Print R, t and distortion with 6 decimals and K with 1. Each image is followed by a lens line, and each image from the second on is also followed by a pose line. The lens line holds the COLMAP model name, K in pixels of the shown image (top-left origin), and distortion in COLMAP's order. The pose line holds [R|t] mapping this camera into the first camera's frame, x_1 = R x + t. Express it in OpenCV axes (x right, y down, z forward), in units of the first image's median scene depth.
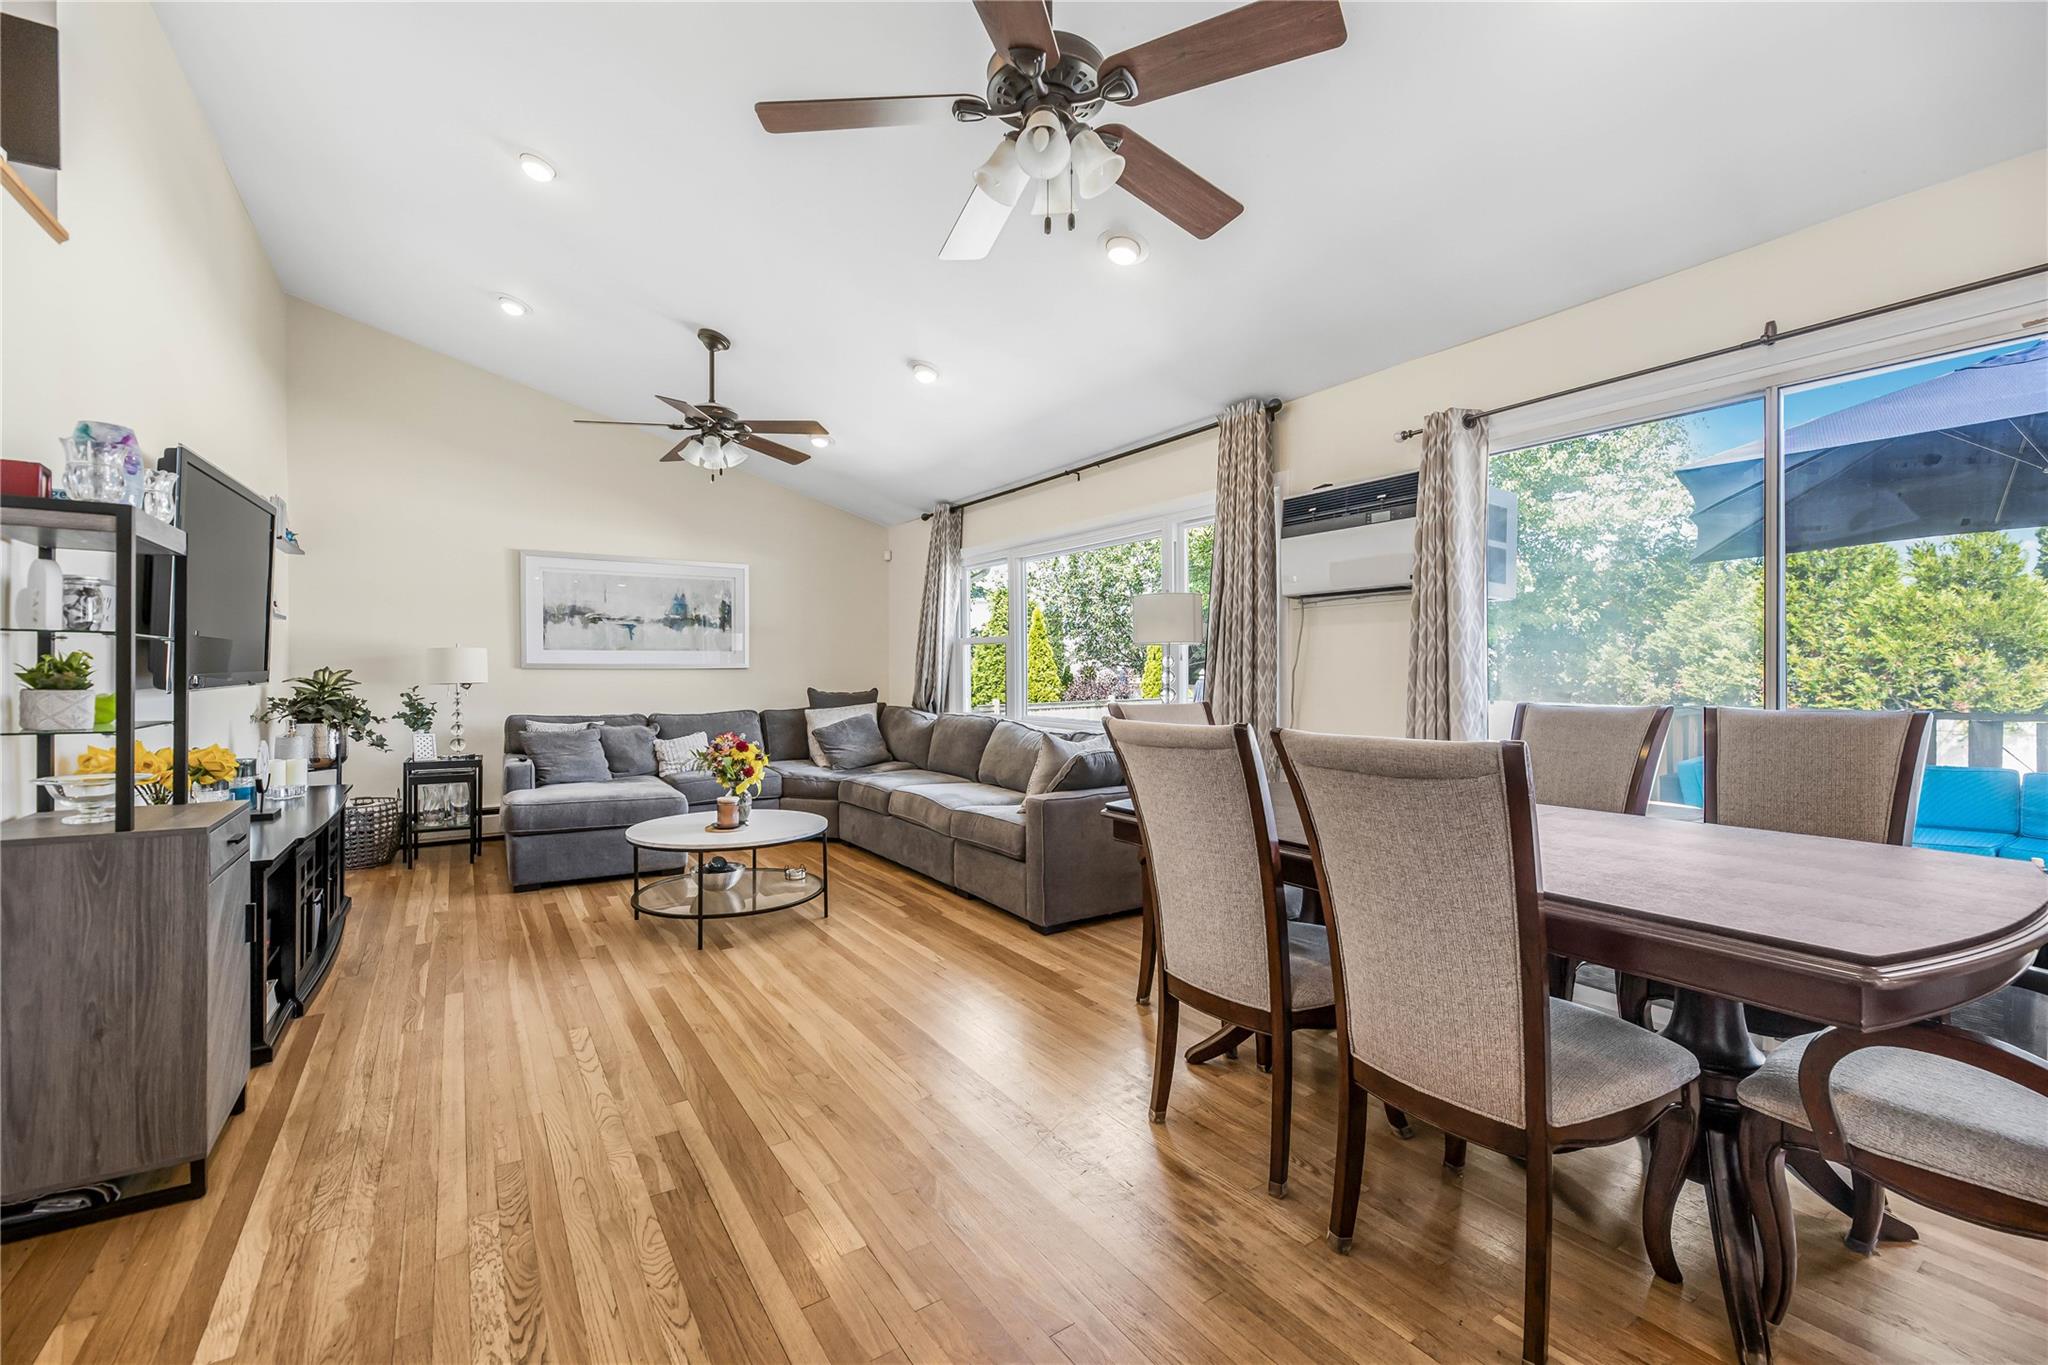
lens RADIAL K [[821.5, 0, 972.4], [0, 821.5, 673.2], [0, 0, 1]] dist [0.003547, -0.002054]
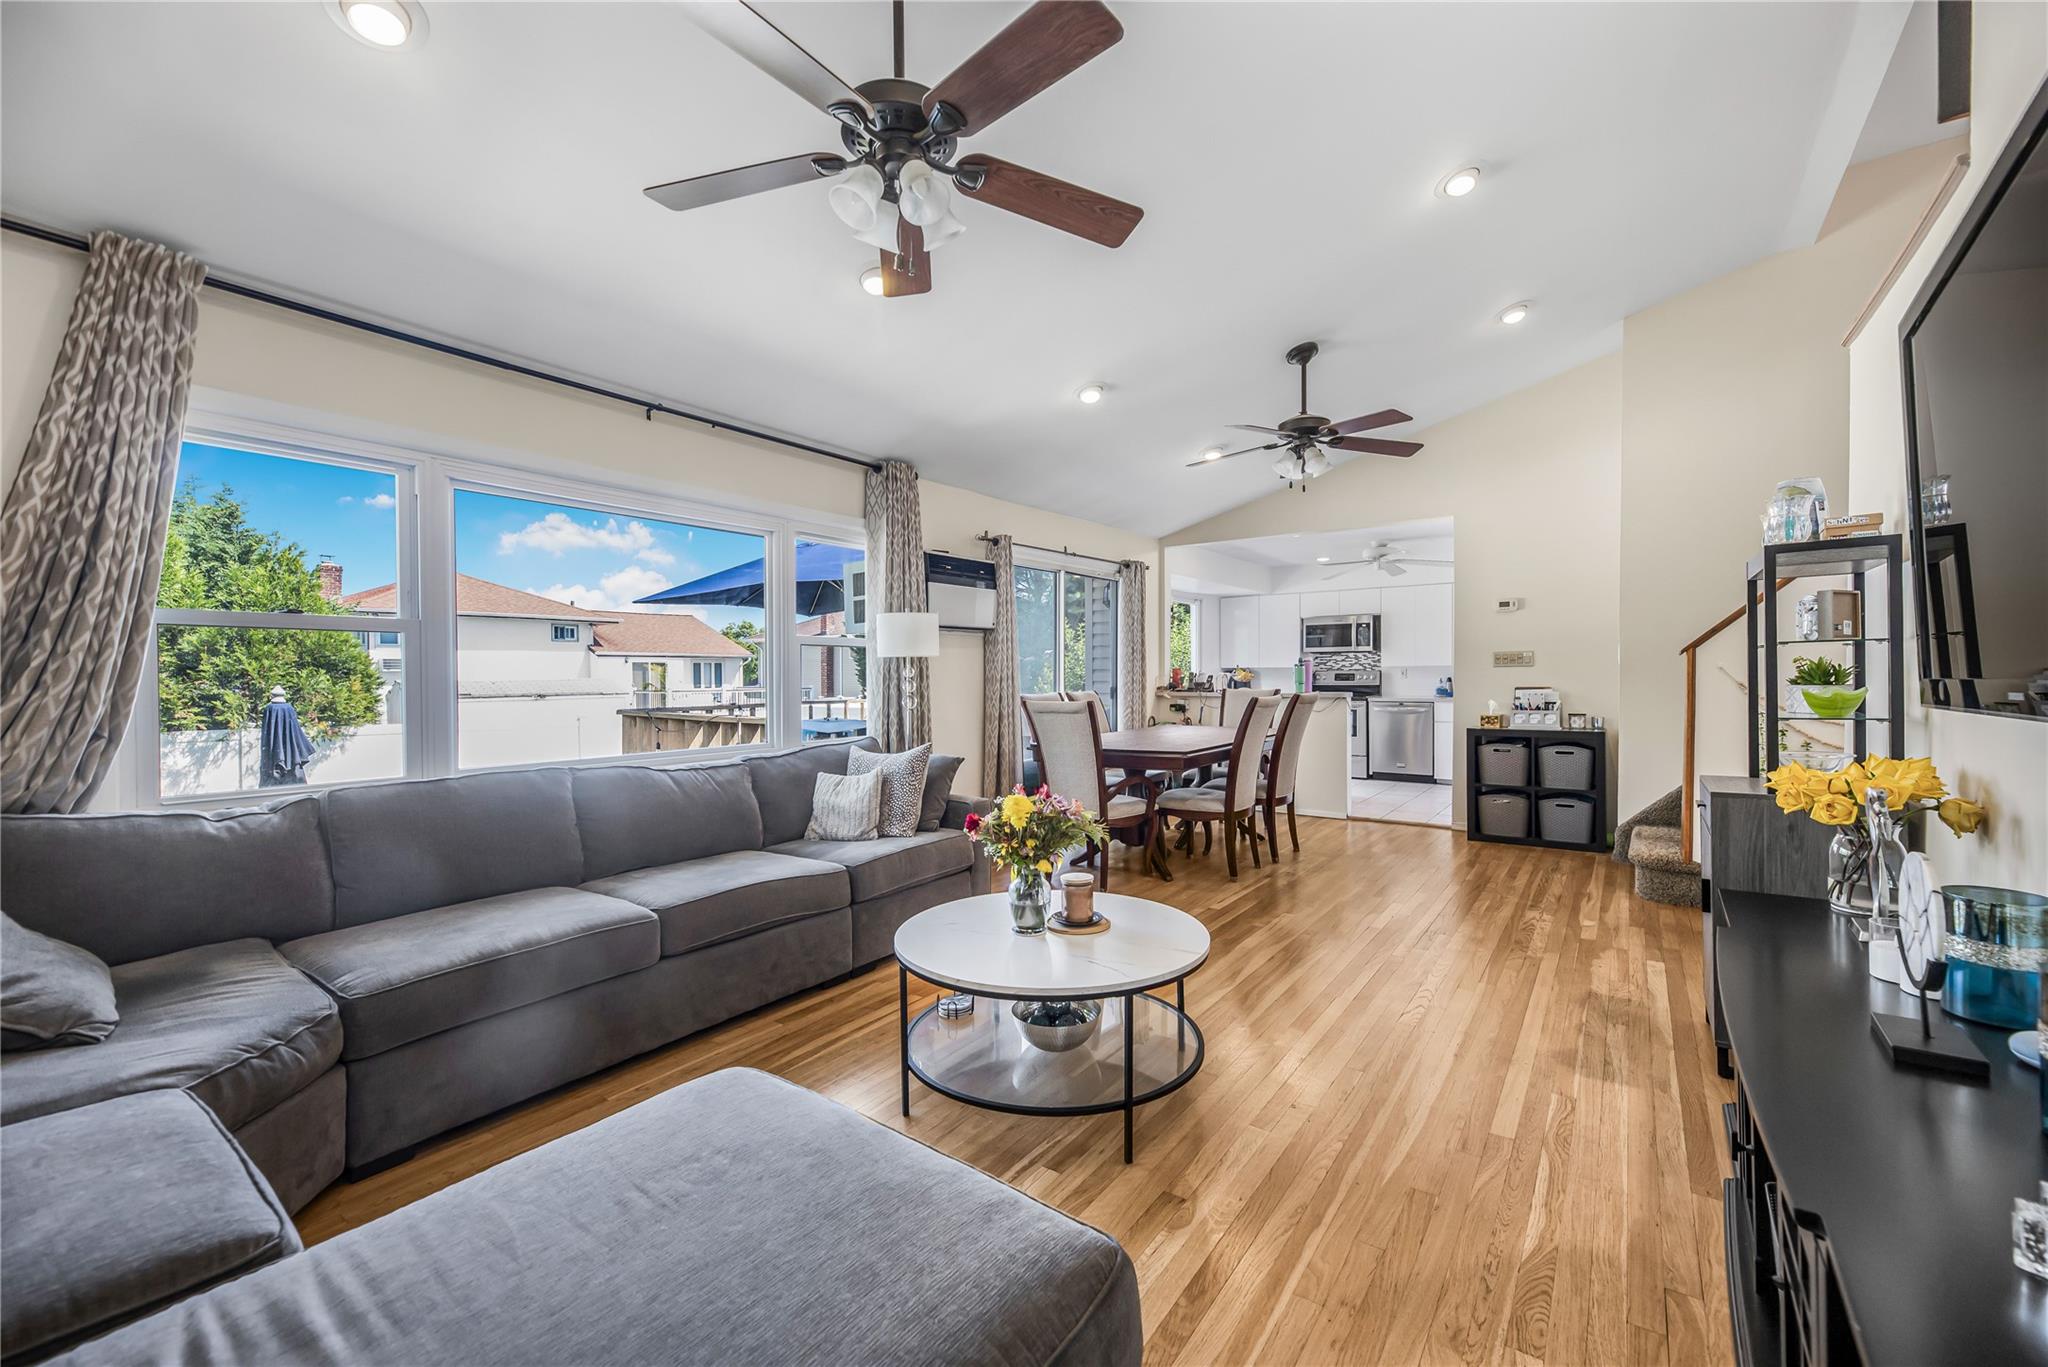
lens RADIAL K [[821.5, 0, 1039.2], [0, 821.5, 686.2], [0, 0, 1]] dist [0.003547, -0.002054]
pose [[-0.377822, -0.002615, 0.925875, -0.742974], [0.018115, 0.999784, 0.010216, -0.002956], [-0.925701, 0.020632, -0.377693, 1.068289]]
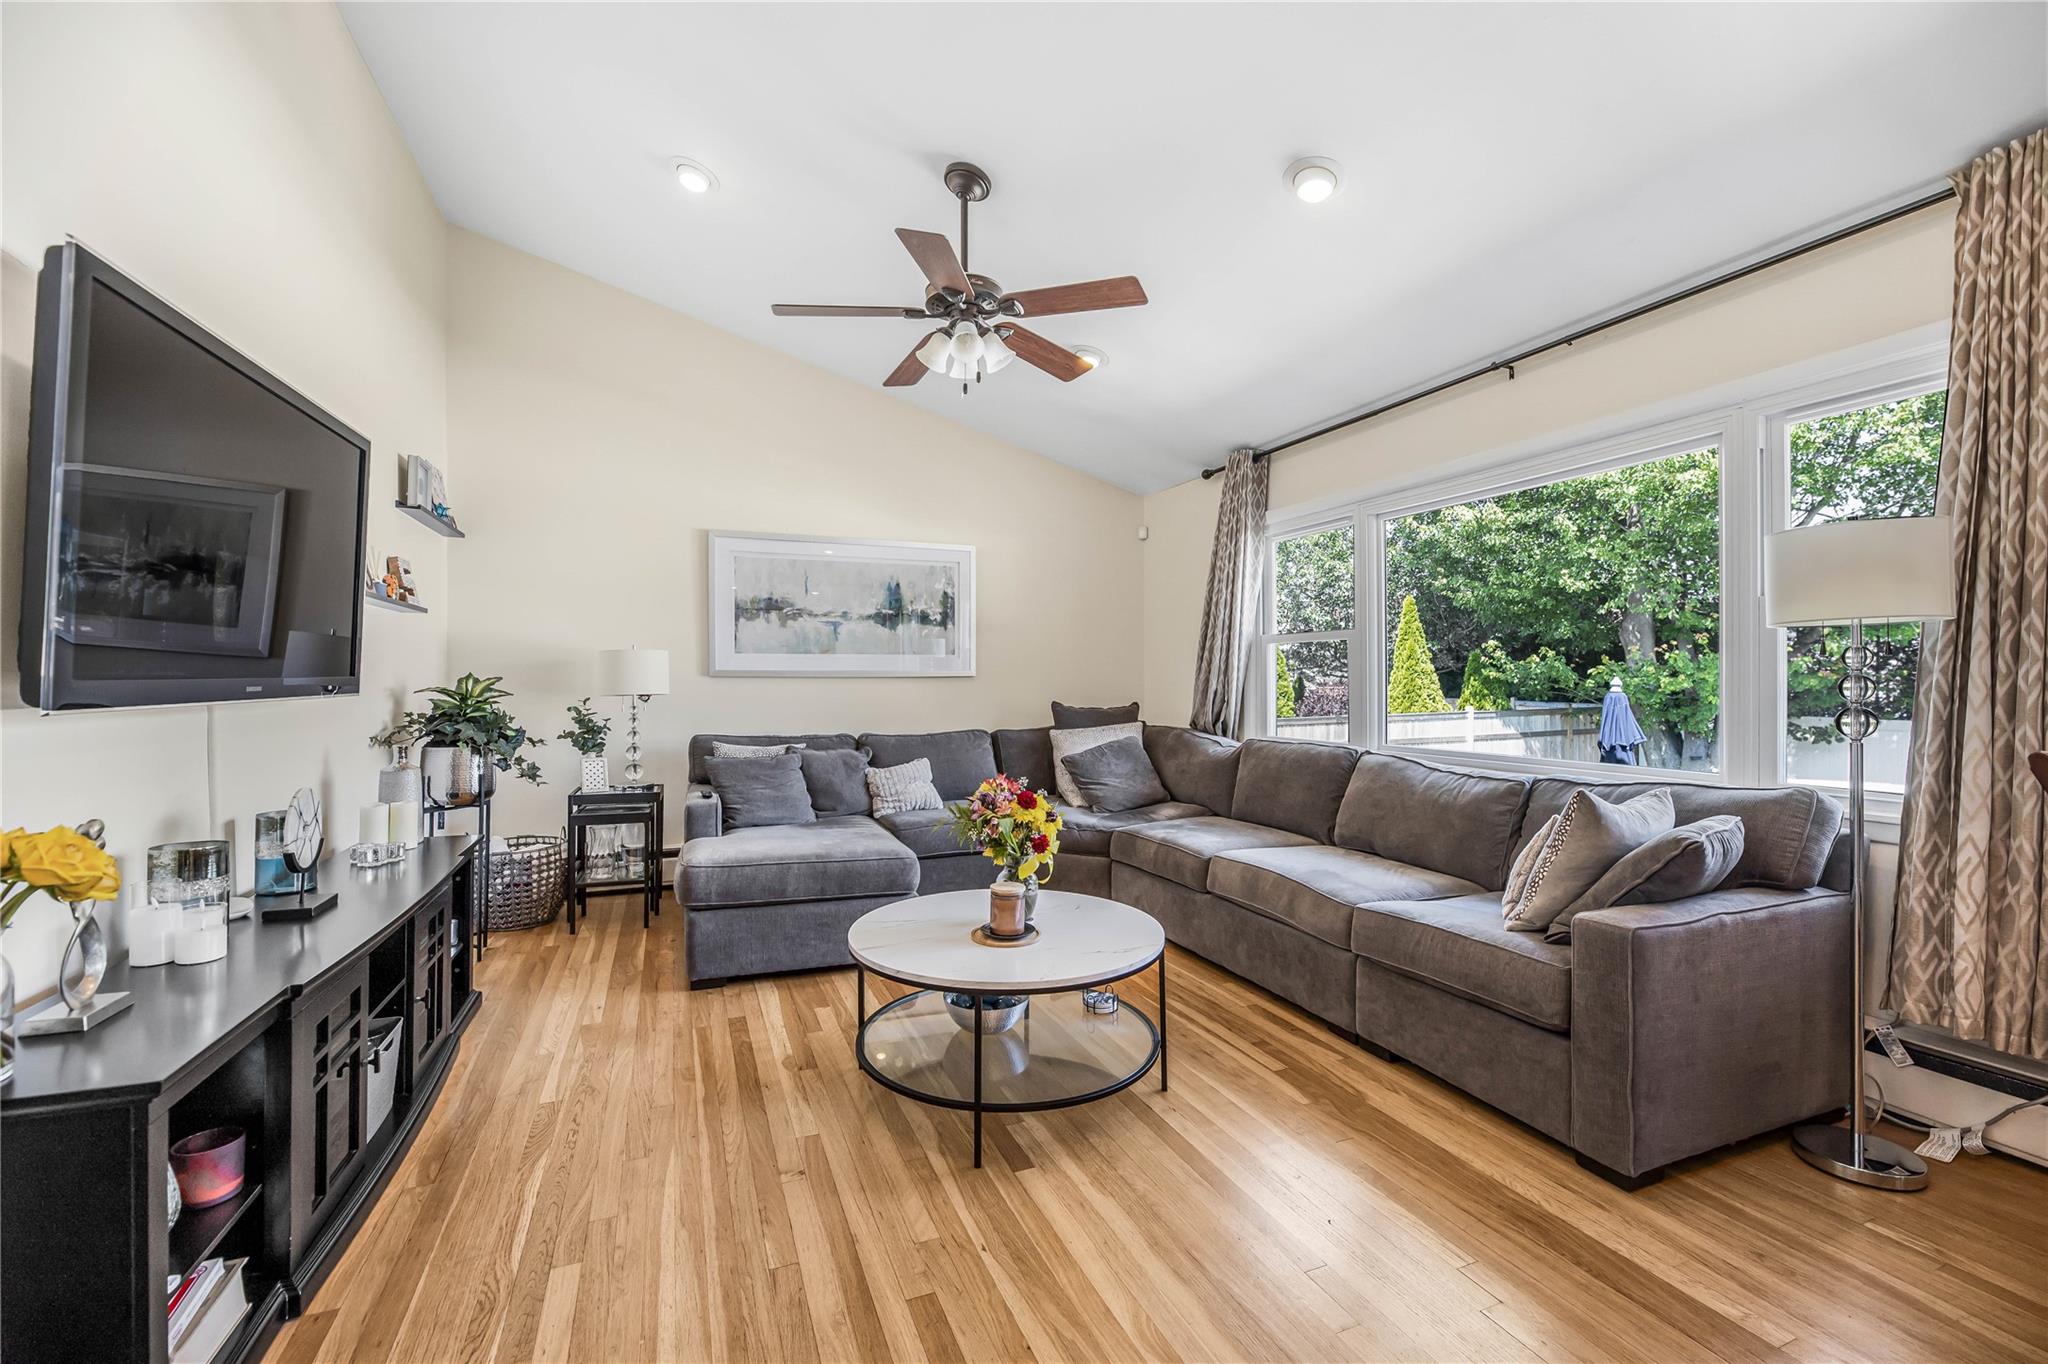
lens RADIAL K [[821.5, 0, 994.1], [0, 821.5, 676.1], [0, 0, 1]] dist [0.003547, -0.002054]
pose [[0.983236, -0.001156, -0.182335, -0.165539], [-0.000682, 0.999950, -0.010021, 0.002481], [0.182337, 0.009978, 0.983185, 0.337551]]
